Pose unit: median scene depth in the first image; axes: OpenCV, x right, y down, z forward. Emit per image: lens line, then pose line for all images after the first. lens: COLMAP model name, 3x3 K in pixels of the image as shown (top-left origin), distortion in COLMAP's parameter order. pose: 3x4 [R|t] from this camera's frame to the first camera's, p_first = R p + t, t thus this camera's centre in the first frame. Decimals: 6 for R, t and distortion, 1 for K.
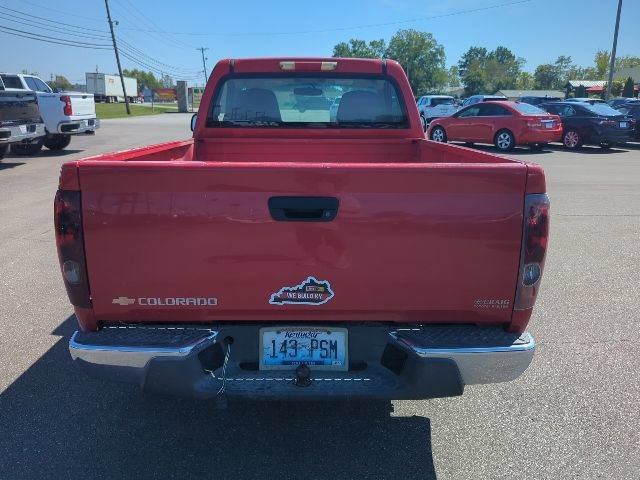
lens RADIAL K [[540.8, 0, 317.4], [0, 540.8, 237.7], [0, 0, 1]] dist [0.035848, -0.027377]
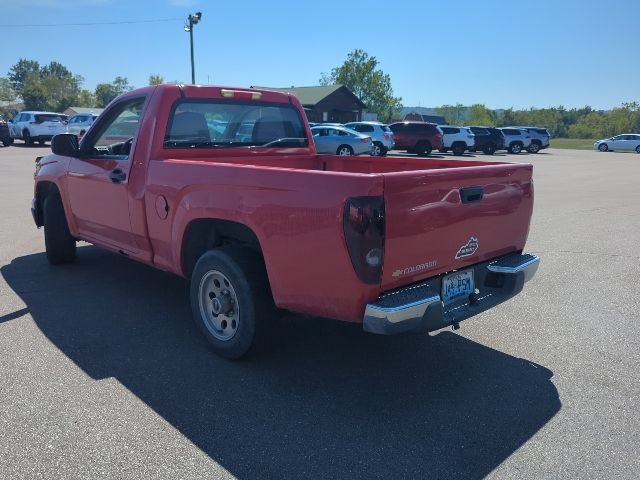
lens RADIAL K [[540.8, 0, 319.3], [0, 540.8, 243.8], [0, 0, 1]] dist [0.035848, -0.027377]
pose [[0.718383, -0.138660, 0.681689, -0.729963], [0.152512, 0.987486, 0.040140, -0.022018], [-0.678724, 0.075129, 0.730540, 0.062207]]
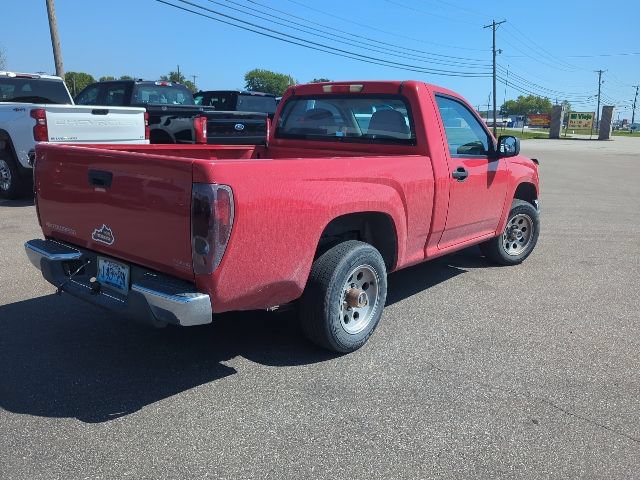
lens RADIAL K [[540.8, 0, 318.2], [0, 540.8, 242.6], [0, 0, 1]] dist [0.035848, -0.027377]
pose [[0.769958, 0.154043, -0.619222, 0.711412], [-0.176213, 0.984017, 0.025686, -0.011986], [0.613281, 0.089338, 0.784796, 0.084525]]
